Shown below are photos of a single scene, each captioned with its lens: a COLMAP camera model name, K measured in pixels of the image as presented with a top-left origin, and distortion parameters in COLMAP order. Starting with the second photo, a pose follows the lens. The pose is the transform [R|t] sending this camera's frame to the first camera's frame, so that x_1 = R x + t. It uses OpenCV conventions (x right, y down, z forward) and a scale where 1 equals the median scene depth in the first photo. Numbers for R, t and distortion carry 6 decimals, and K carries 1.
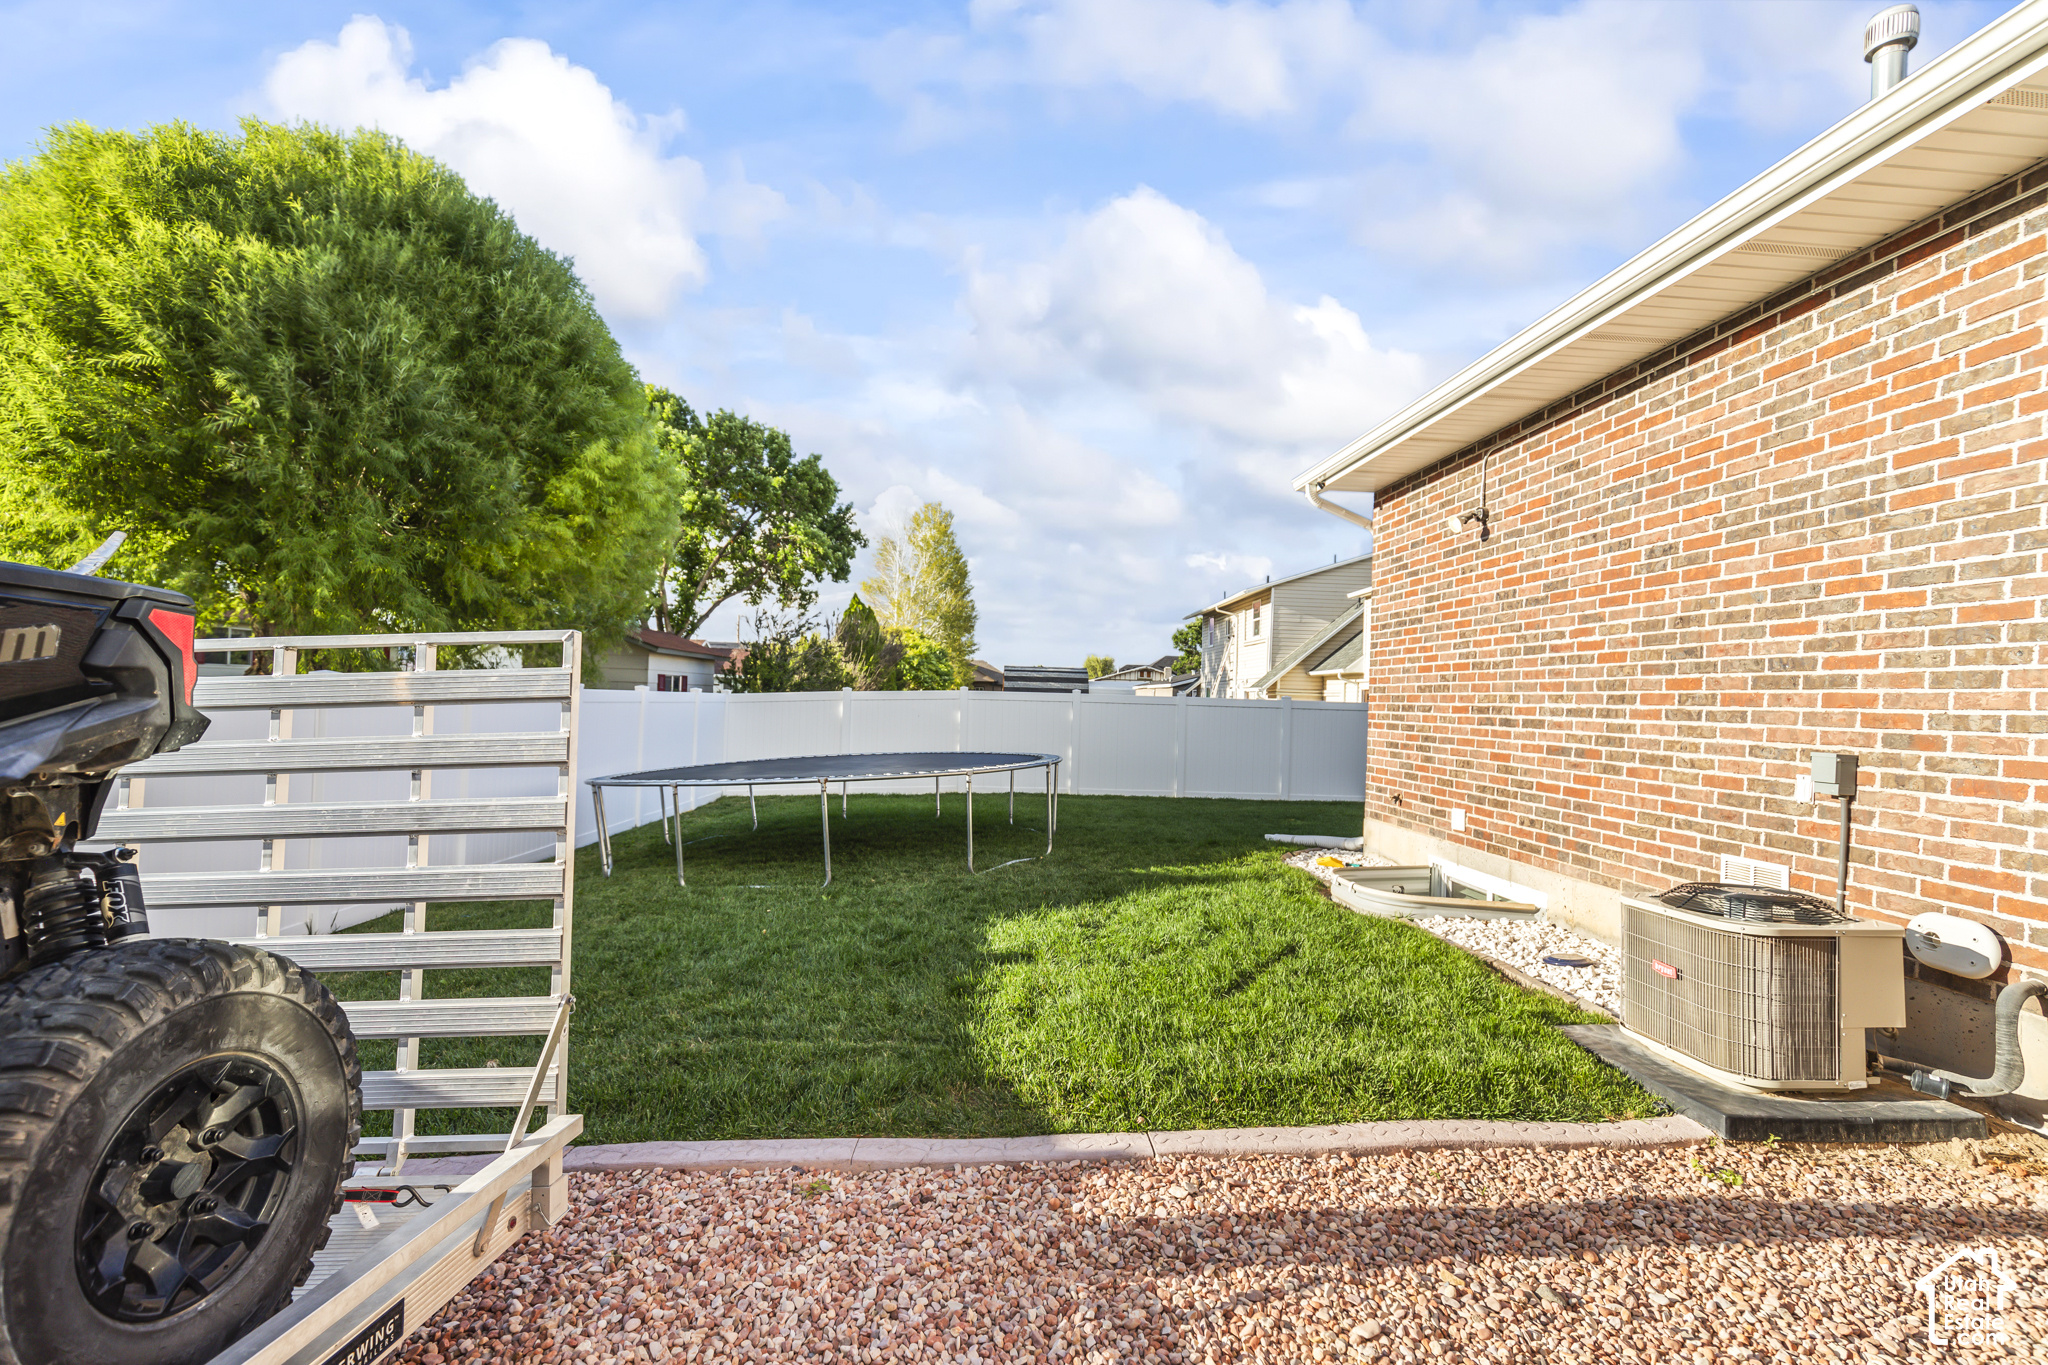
lens RADIAL K [[888.6, 0, 1024.9], [0, 888.6, 691.6], [0, 0, 1]] dist [0.001812, 0.000224]
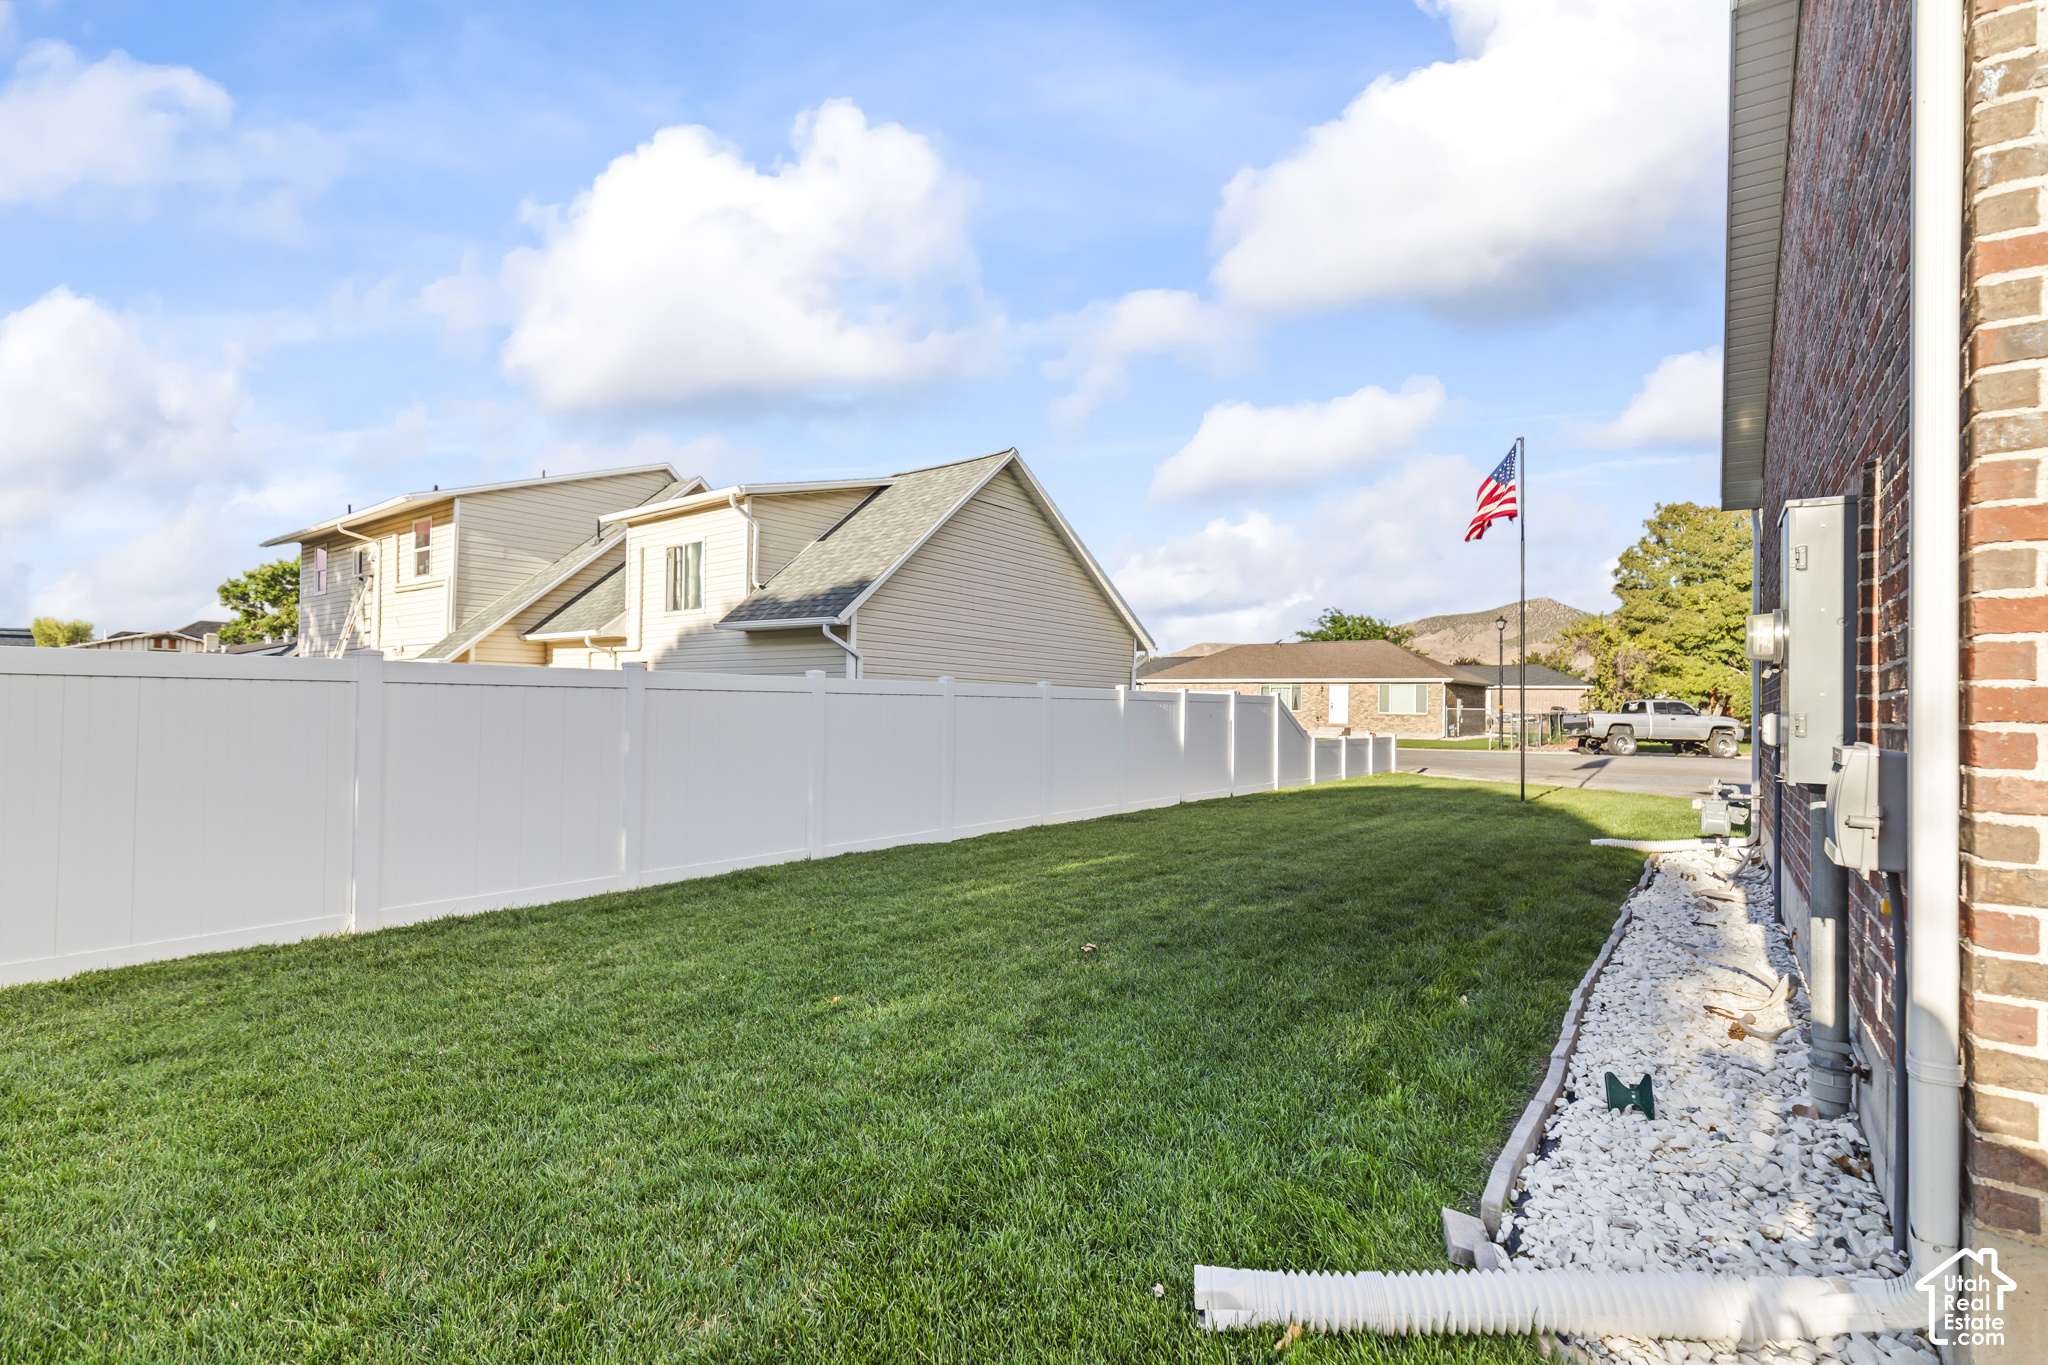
lens RADIAL K [[961.6, 0, 1034.3], [0, 961.6, 679.6], [0, 0, 1]] dist [0.001835, -0.000742]
pose [[0.642074, -0.002490, 0.766639, 0.020660], [-0.002001, 0.999986, 0.004924, 0.005130], [-0.766640, -0.004696, 0.642059, 0.243597]]
